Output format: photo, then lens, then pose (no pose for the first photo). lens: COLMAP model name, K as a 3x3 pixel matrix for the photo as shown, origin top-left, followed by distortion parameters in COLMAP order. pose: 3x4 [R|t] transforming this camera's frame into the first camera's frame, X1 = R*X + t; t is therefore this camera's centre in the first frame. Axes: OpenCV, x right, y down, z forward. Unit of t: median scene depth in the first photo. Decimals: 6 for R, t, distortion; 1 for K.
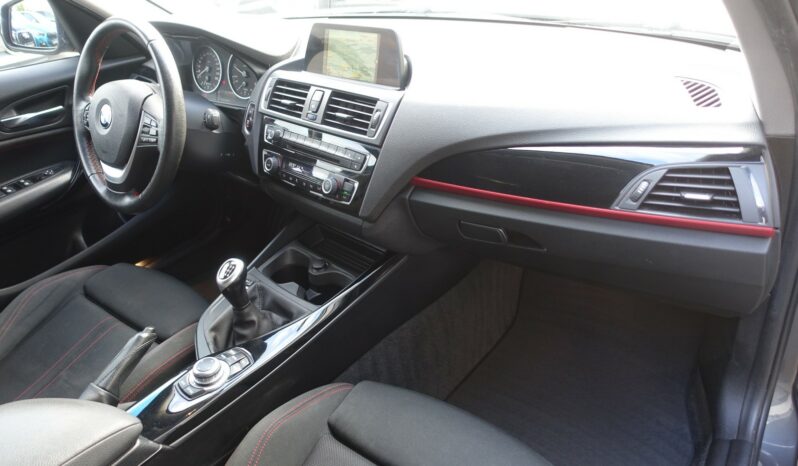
lens RADIAL K [[547.4, 0, 399.0], [0, 547.4, 233.0], [0, 0, 1]] dist [-0.007402, 0.000652]
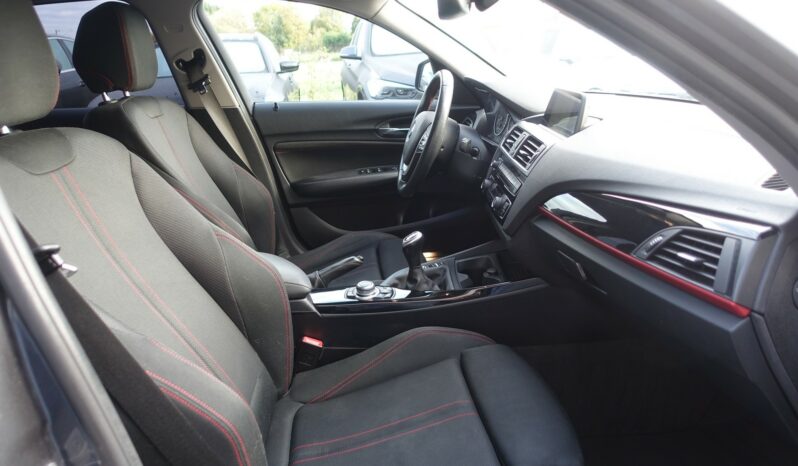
lens RADIAL K [[547.4, 0, 399.0], [0, 547.4, 233.0], [0, 0, 1]] dist [-0.007402, 0.000652]
pose [[0.681871, 0.281291, -0.675224, 0.580463], [-0.381867, 0.924217, -0.000608, 0.066965], [0.623883, 0.258260, 0.737613, -0.073205]]
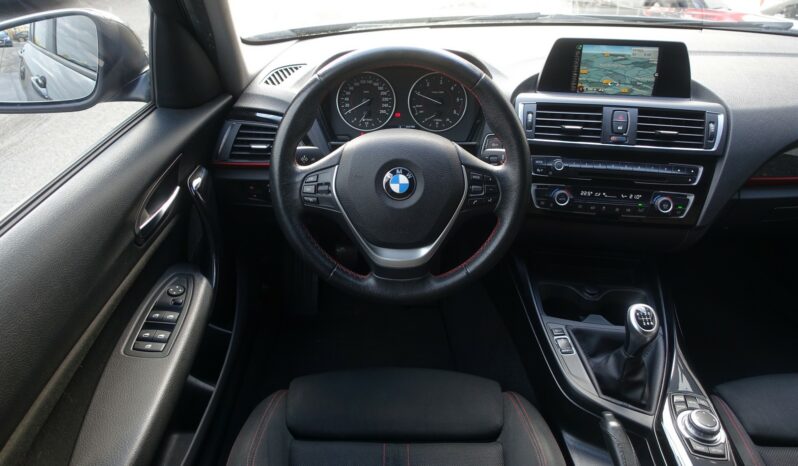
lens RADIAL K [[547.4, 0, 399.0], [0, 547.4, 233.0], [0, 0, 1]] dist [-0.007402, 0.000652]
pose [[0.796375, -0.257752, 0.547130, -1.021300], [0.238380, 0.965179, 0.107720, -0.247160], [-0.555843, 0.044639, 0.830088, 0.429166]]
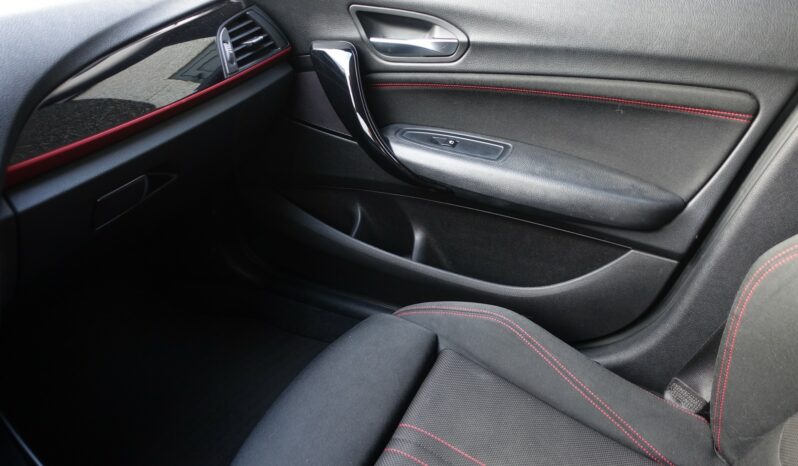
lens RADIAL K [[547.4, 0, 399.0], [0, 547.4, 233.0], [0, 0, 1]] dist [-0.007402, 0.000652]
pose [[-0.175672, -0.423087, 0.888896, -0.481360], [0.507603, 0.734723, 0.450023, -0.090736], [-0.843492, 0.530263, 0.085690, 0.583607]]
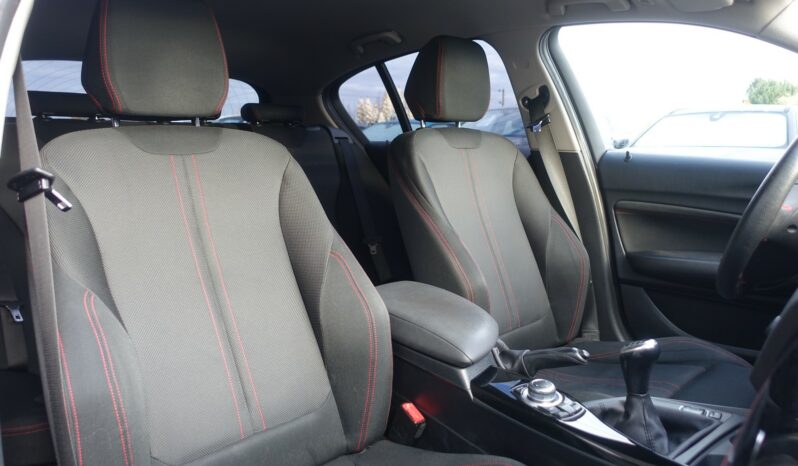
lens RADIAL K [[547.4, 0, 399.0], [0, 547.4, 233.0], [0, 0, 1]] dist [-0.007402, 0.000652]
pose [[-0.187628, 0.240455, -0.952354, 0.525525], [-0.490427, 0.817136, 0.302936, -0.149506], [0.851045, 0.523899, -0.035392, 0.561085]]
